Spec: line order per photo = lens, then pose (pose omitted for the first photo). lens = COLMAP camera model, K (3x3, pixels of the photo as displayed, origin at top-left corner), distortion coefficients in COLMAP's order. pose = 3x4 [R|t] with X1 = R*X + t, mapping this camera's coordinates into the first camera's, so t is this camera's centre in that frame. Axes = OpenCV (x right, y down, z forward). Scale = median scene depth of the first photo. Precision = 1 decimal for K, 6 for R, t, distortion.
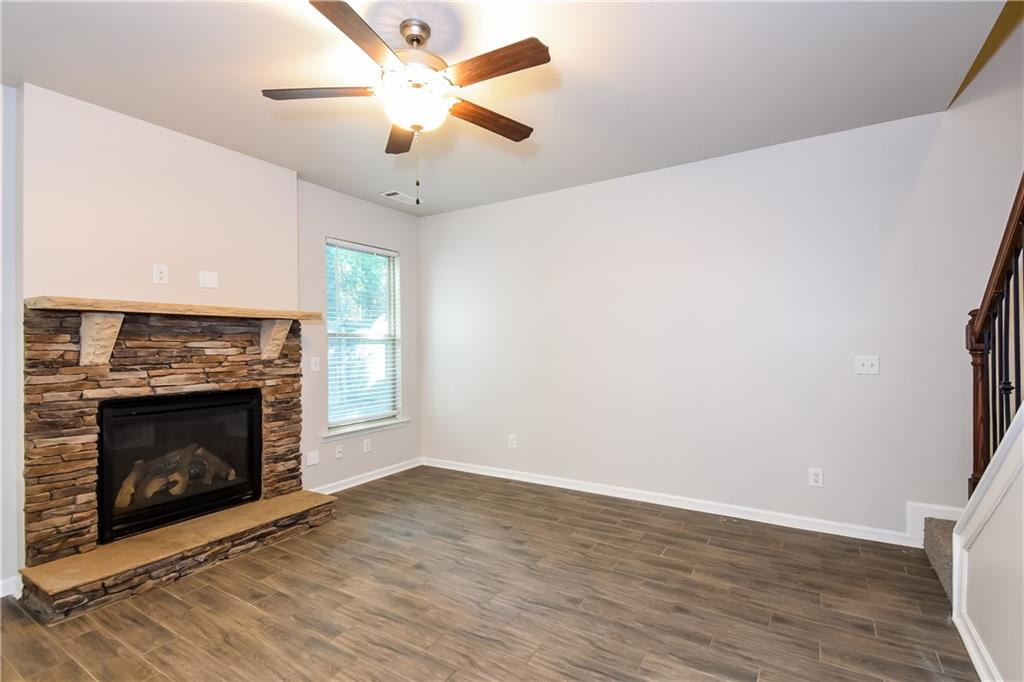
lens RADIAL K [[501.9, 0, 504.8], [0, 501.9, 344.0], [0, 0, 1]] dist [-0.000849, -0.003097]
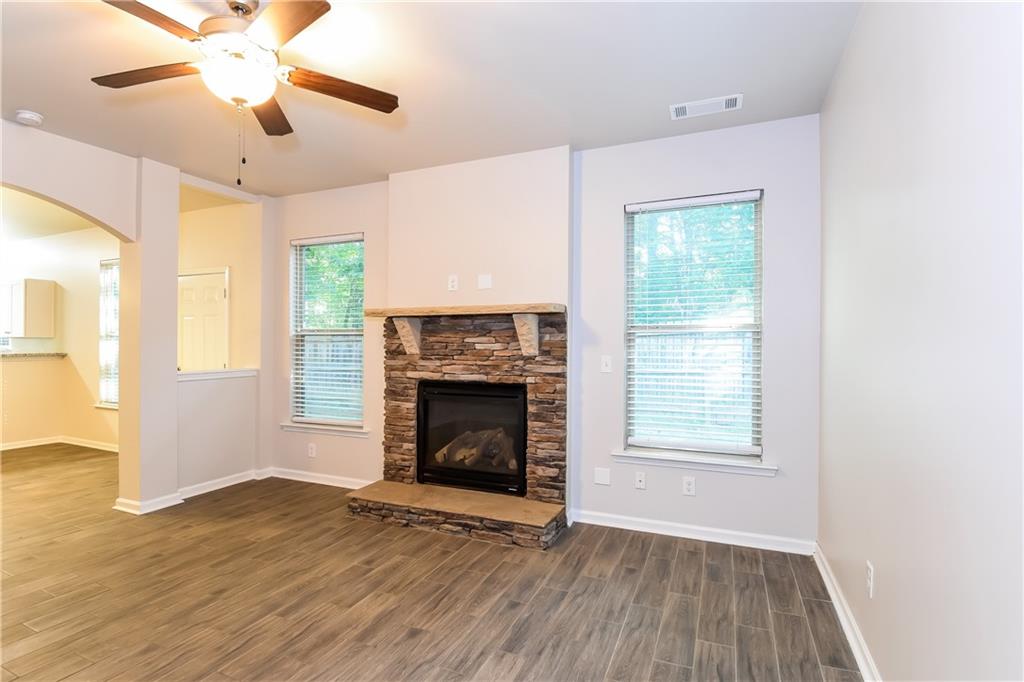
lens RADIAL K [[501.9, 0, 505.8], [0, 501.9, 339.2], [0, 0, 1]] dist [-0.000849, -0.003097]
pose [[0.130426, 0.003326, -0.991452, 0.553340], [0.001333, 0.999993, 0.003530, -0.004652], [0.991457, -0.001782, 0.130421, 0.955237]]
